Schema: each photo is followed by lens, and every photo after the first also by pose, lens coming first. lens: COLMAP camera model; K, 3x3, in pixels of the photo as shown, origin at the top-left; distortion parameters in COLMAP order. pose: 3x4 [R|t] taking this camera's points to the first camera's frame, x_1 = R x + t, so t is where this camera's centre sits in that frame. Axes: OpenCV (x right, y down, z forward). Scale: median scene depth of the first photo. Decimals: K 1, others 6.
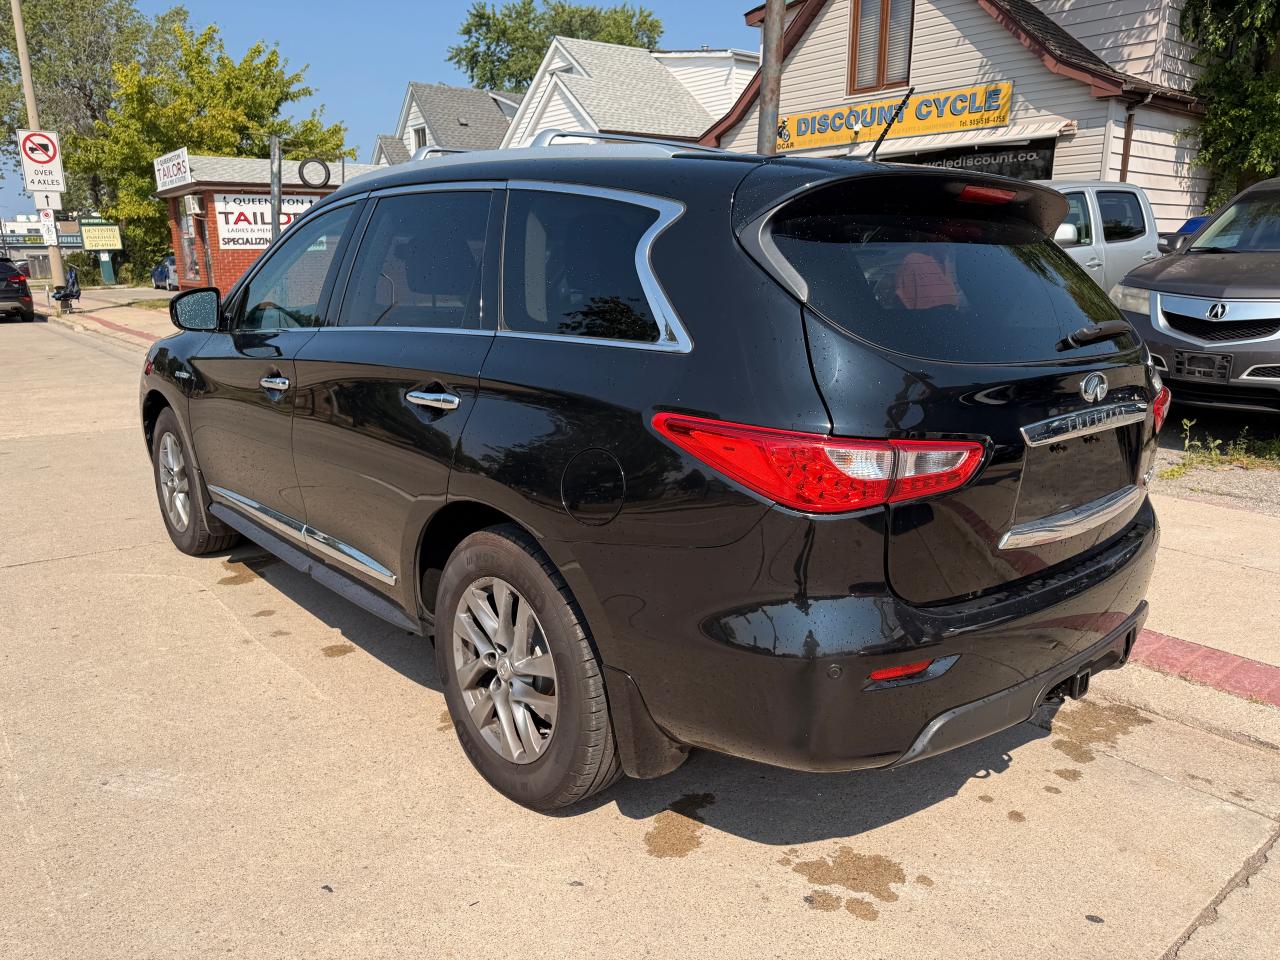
lens RADIAL K [[884.7, 0, 635.2], [0, 884.7, 476.3], [0, 0, 1]] dist [0.014044, -0.011736]
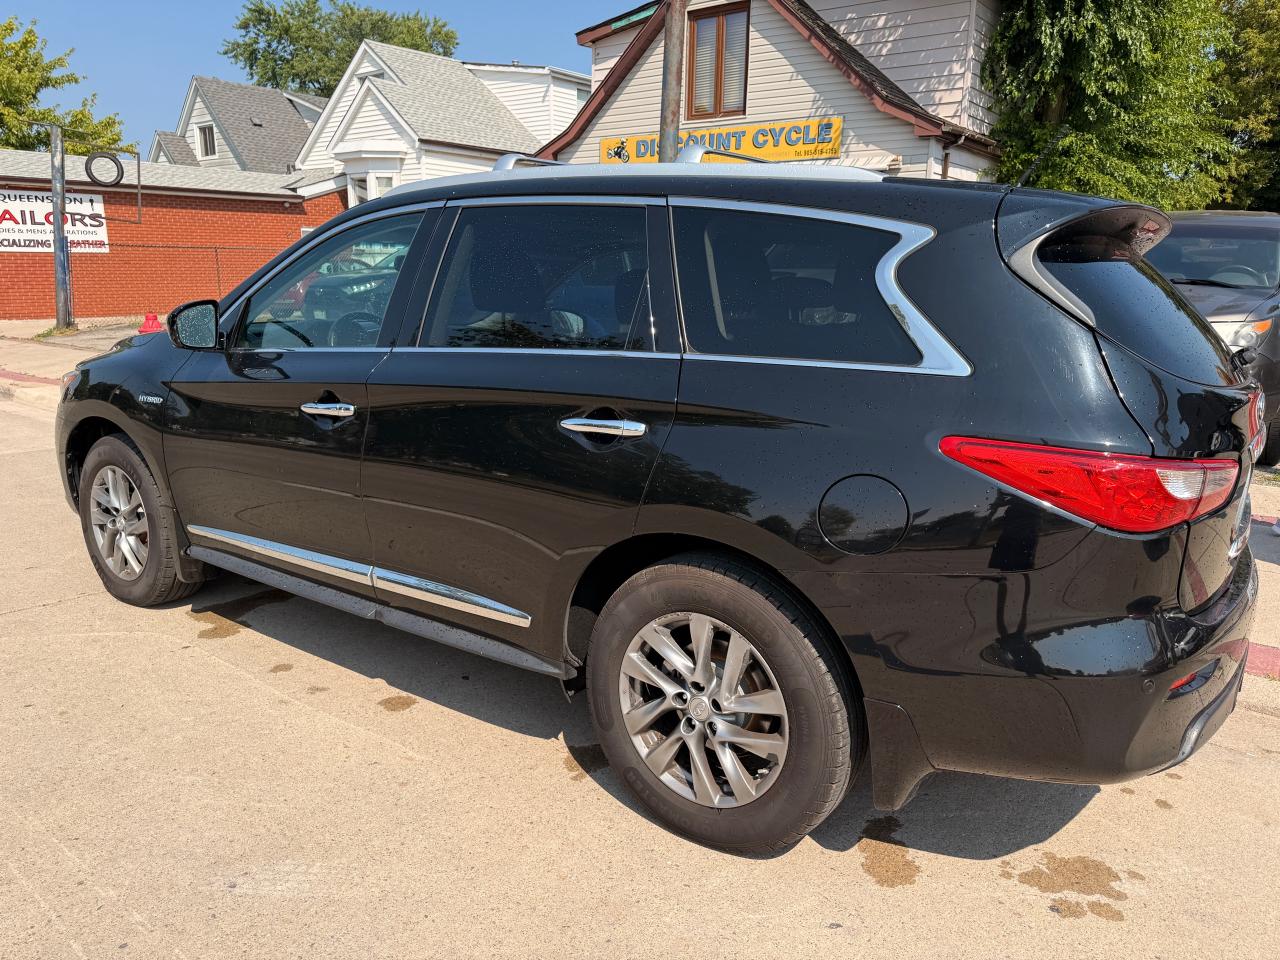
lens RADIAL K [[884.7, 0, 633.8], [0, 884.7, 480.2], [0, 0, 1]] dist [0.014044, -0.011736]
pose [[0.974115, -0.030609, 0.223970, -0.280662], [0.033371, 0.999406, -0.008556, -0.014320], [-0.223576, 0.015808, 0.974558, 0.058273]]
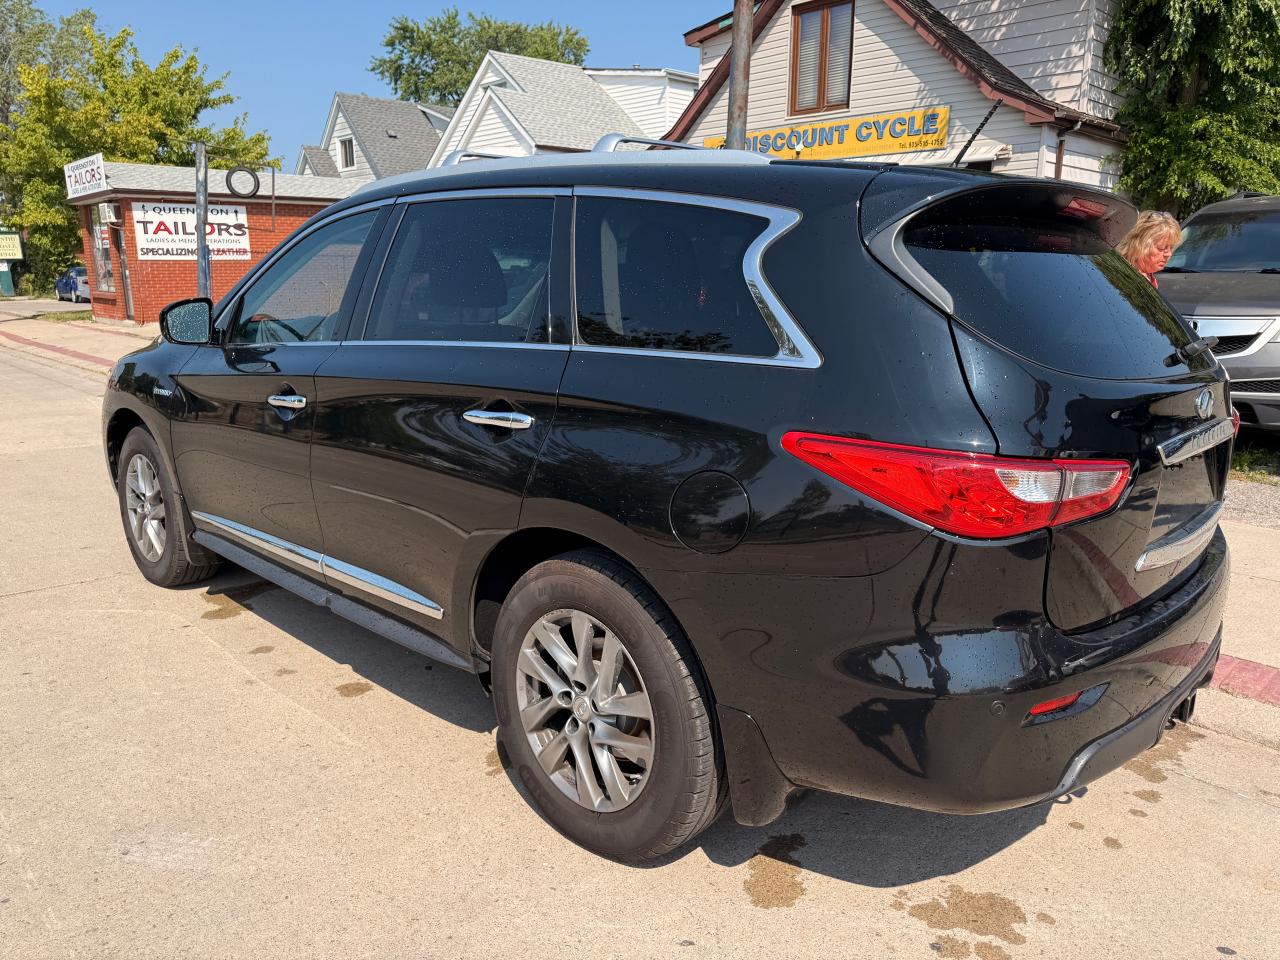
lens RADIAL K [[884.7, 0, 639.8], [0, 884.7, 472.0], [0, 0, 1]] dist [0.014044, -0.011736]
pose [[0.996021, -0.010564, 0.088491, -0.111654], [0.012466, 0.999702, -0.020976, -0.006516], [-0.088243, 0.021996, 0.995856, 0.044139]]
